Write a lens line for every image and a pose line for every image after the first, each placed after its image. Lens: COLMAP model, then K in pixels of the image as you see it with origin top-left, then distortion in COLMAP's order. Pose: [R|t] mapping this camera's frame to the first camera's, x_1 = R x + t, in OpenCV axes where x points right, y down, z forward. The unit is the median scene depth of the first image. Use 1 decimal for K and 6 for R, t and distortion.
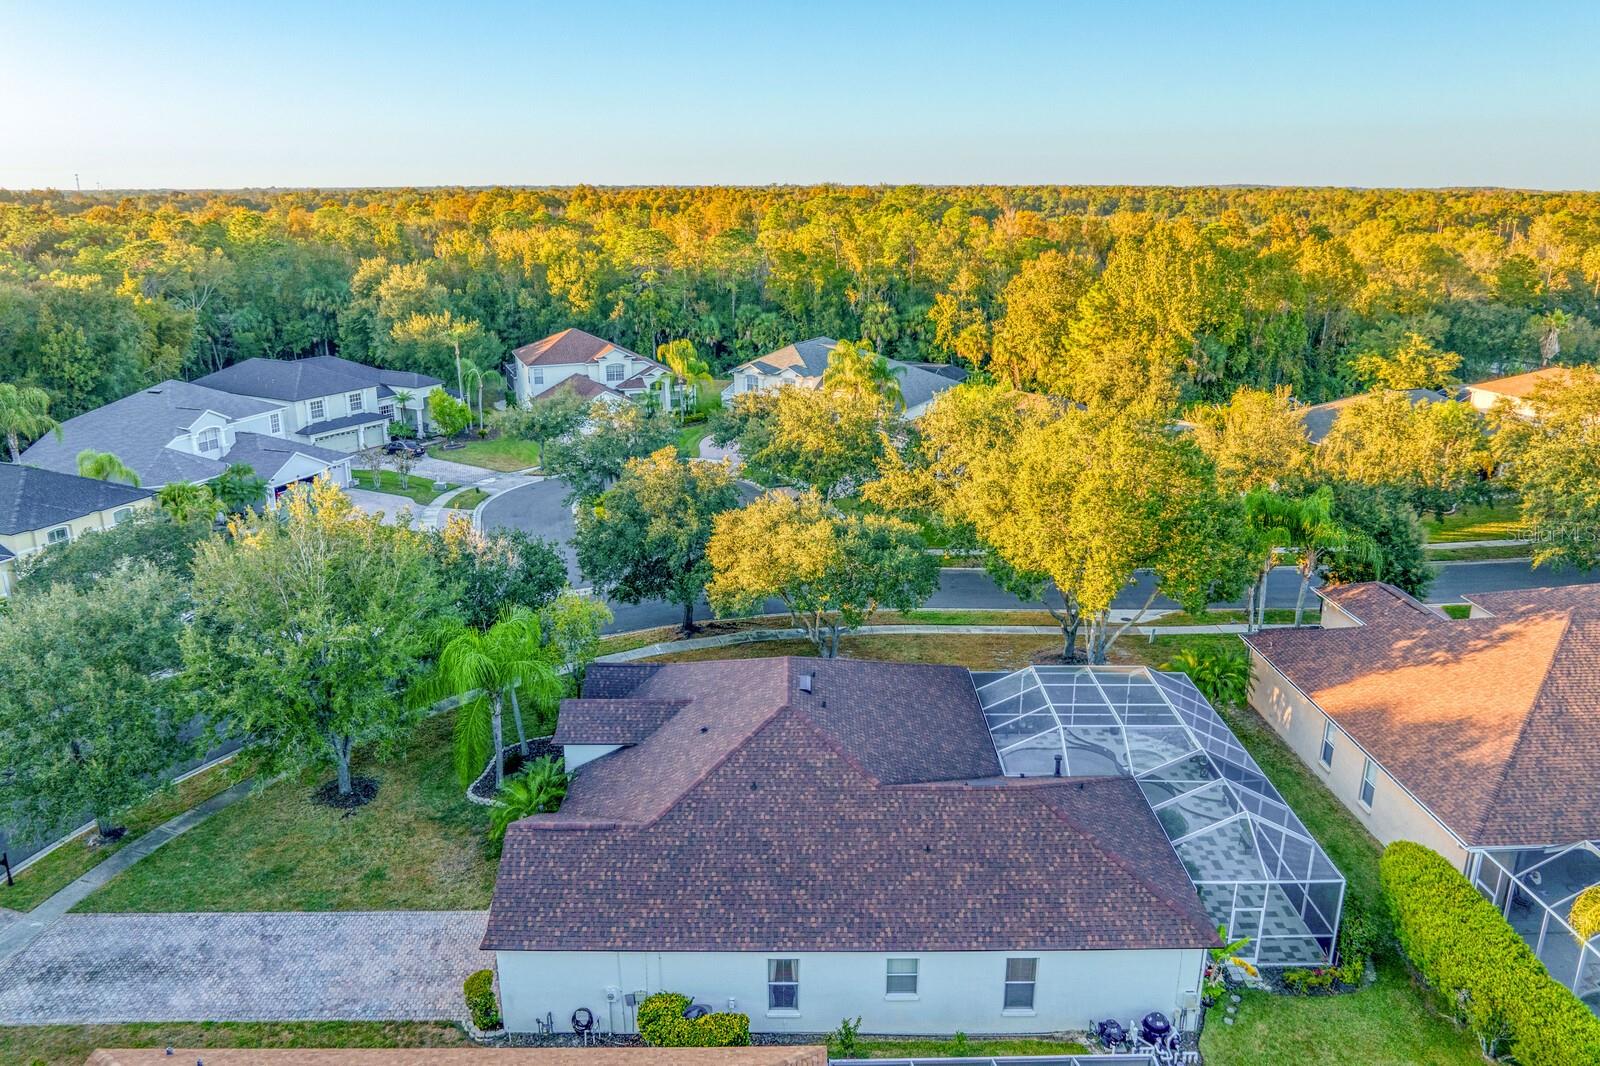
lens RADIAL K [[1124.6, 0, 801.5], [0, 1124.6, 531.6], [0, 0, 1]] dist [-0.033477, -0.001184]
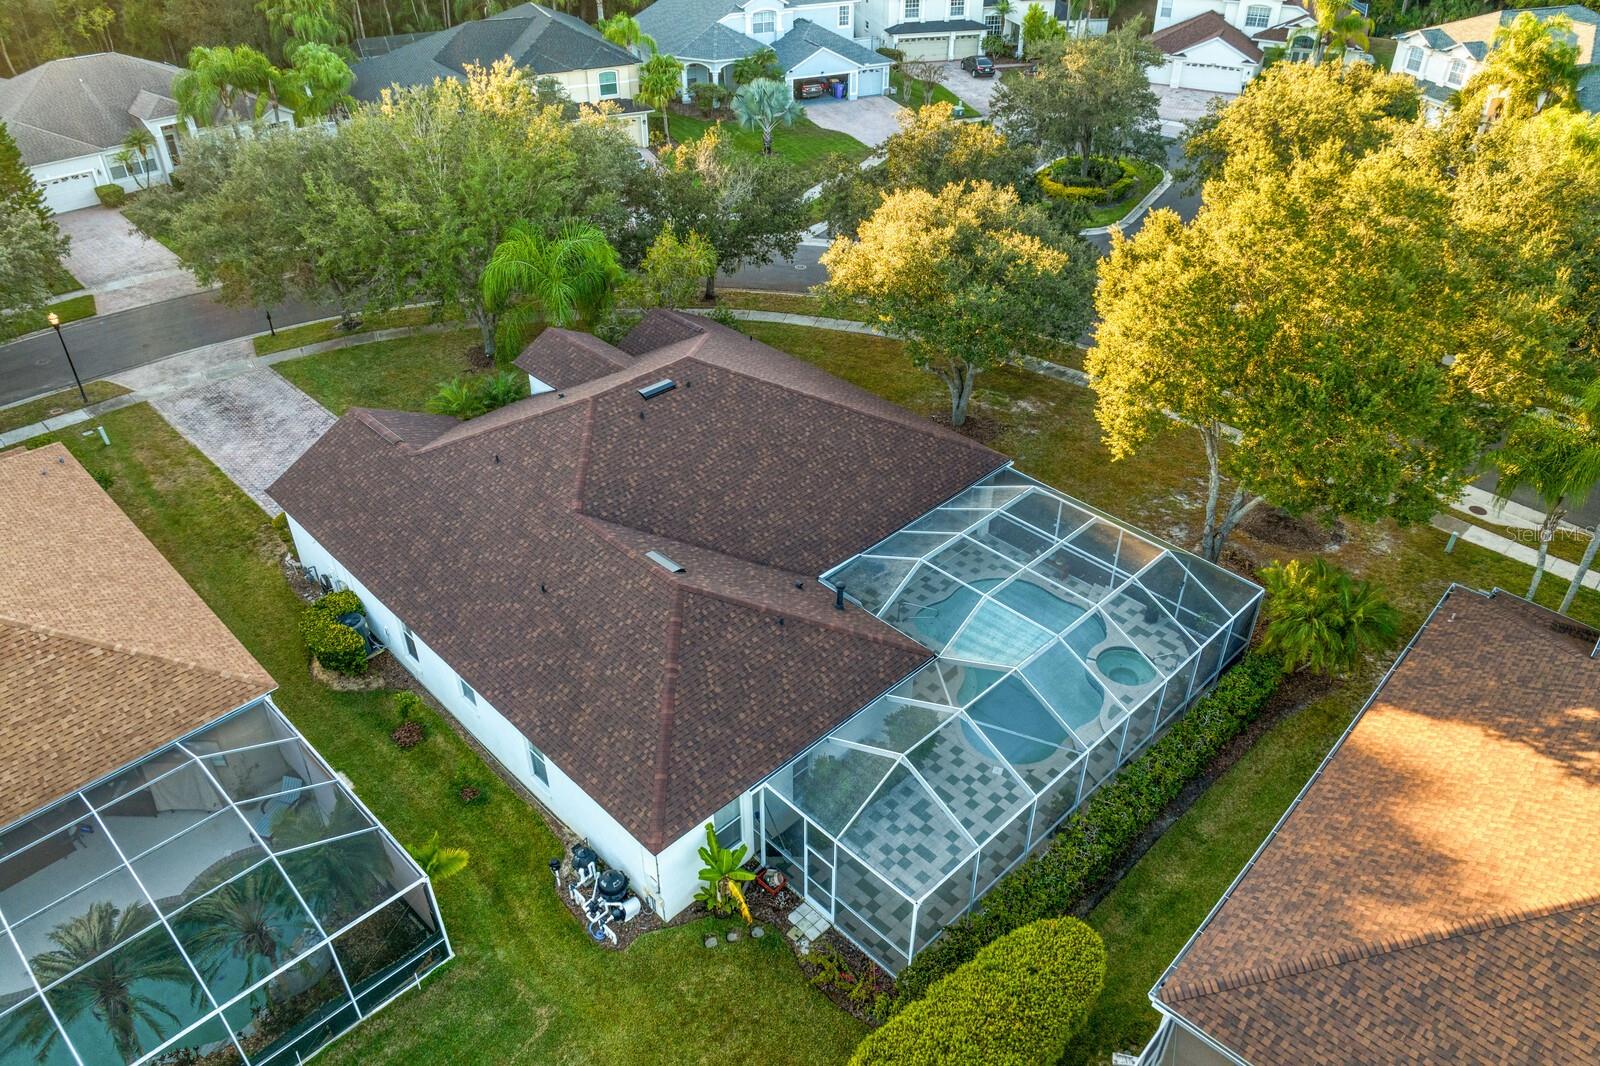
lens RADIAL K [[1124.6, 0, 800.9], [0, 1124.6, 532.9], [0, 0, 1]] dist [-0.033477, -0.001184]
pose [[0.698399, 0.411802, -0.585369, 0.586556], [-0.208430, 0.899463, 0.384089, -0.115011], [0.684686, -0.146239, 0.714016, 0.379152]]
